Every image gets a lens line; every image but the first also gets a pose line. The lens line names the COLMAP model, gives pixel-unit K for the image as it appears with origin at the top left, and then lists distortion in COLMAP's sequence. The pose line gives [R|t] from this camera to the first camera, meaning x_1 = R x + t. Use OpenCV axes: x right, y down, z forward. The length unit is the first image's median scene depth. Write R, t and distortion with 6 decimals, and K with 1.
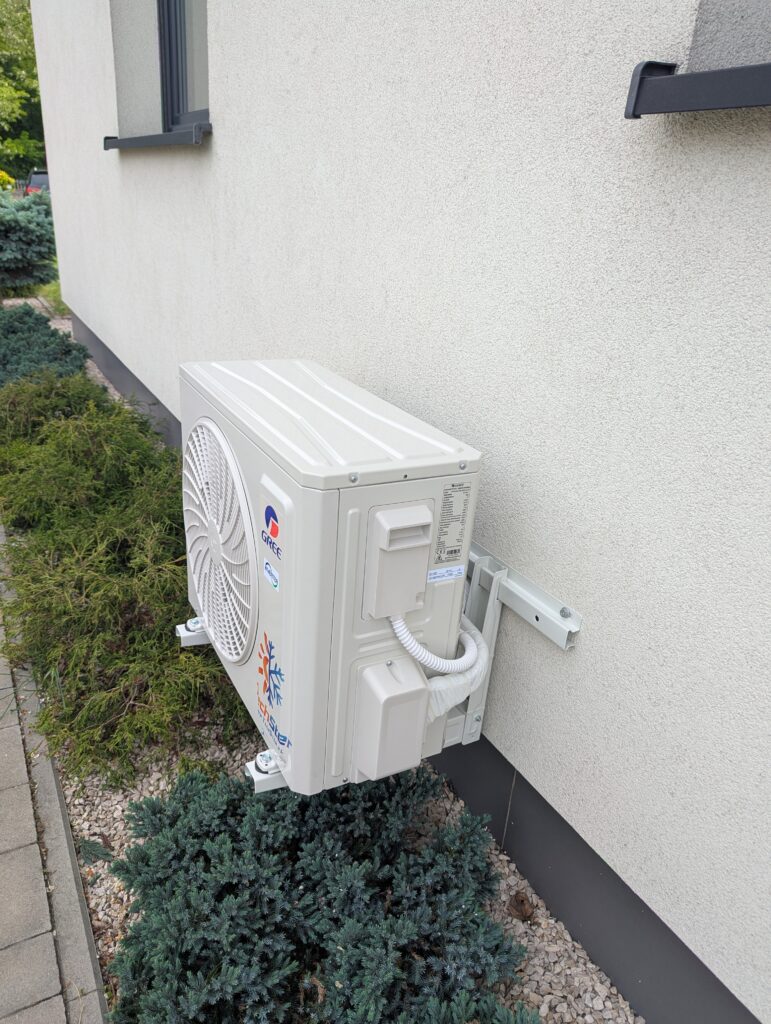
lens RADIAL K [[720.0, 0, 385.5], [0, 720.0, 512.0], [0, 0, 1]] dist [0.035800, -0.048893]
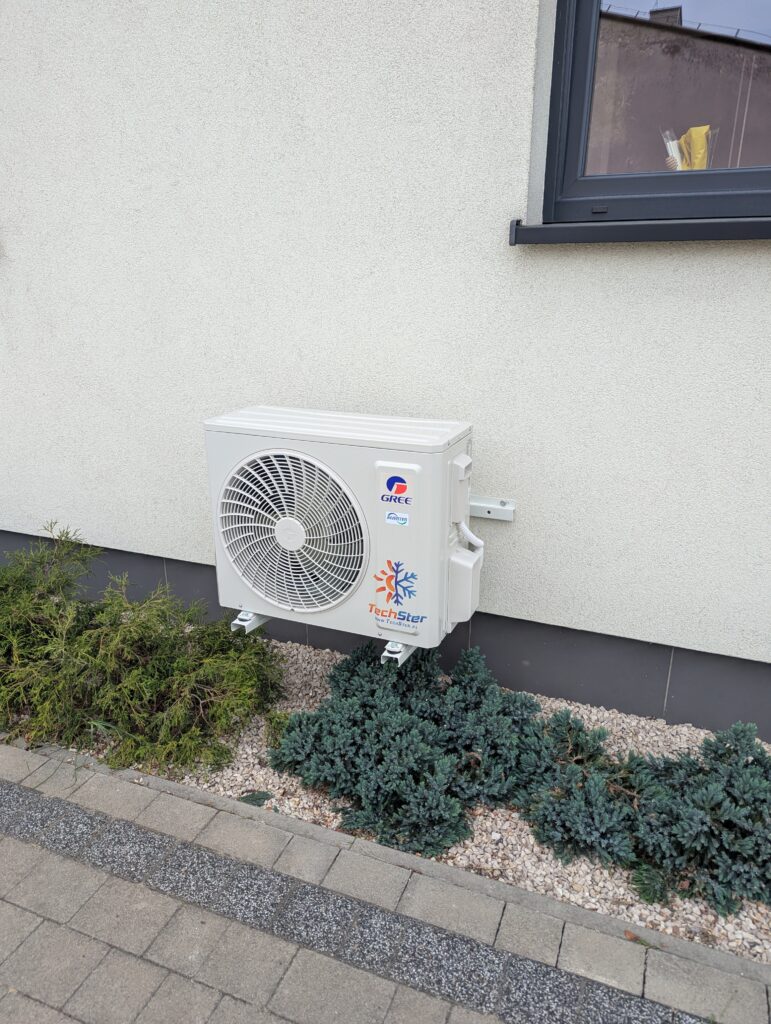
lens RADIAL K [[720.0, 0, 385.5], [0, 720.0, 512.0], [0, 0, 1]] dist [0.035800, -0.048893]
pose [[0.783379, -0.275450, 0.557176, -1.099506], [0.302413, 0.952091, 0.045497, -0.010974], [-0.543014, 0.132856, 0.829147, -0.363242]]
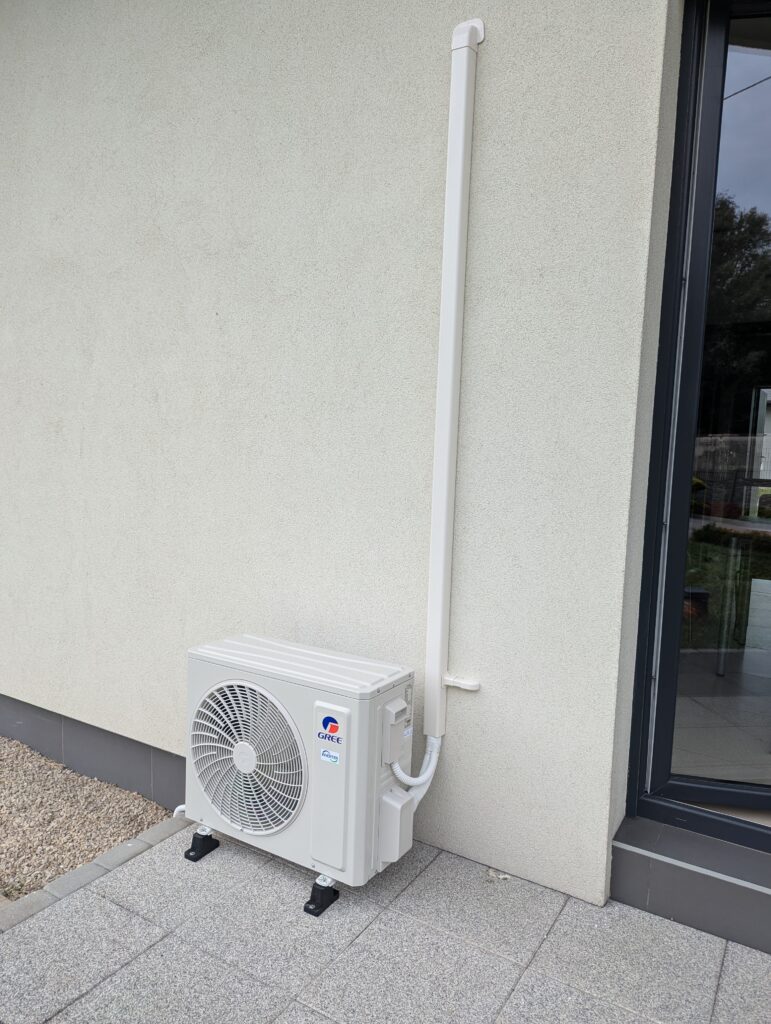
lens RADIAL K [[720.0, 0, 385.5], [0, 720.0, 512.0], [0, 0, 1]] dist [0.035800, -0.048893]
pose [[0.876219, -0.093504, 0.472755, -0.846463], [0.223163, 0.948202, -0.226077, -0.053872], [-0.427128, 0.303595, 0.851699, -0.815252]]
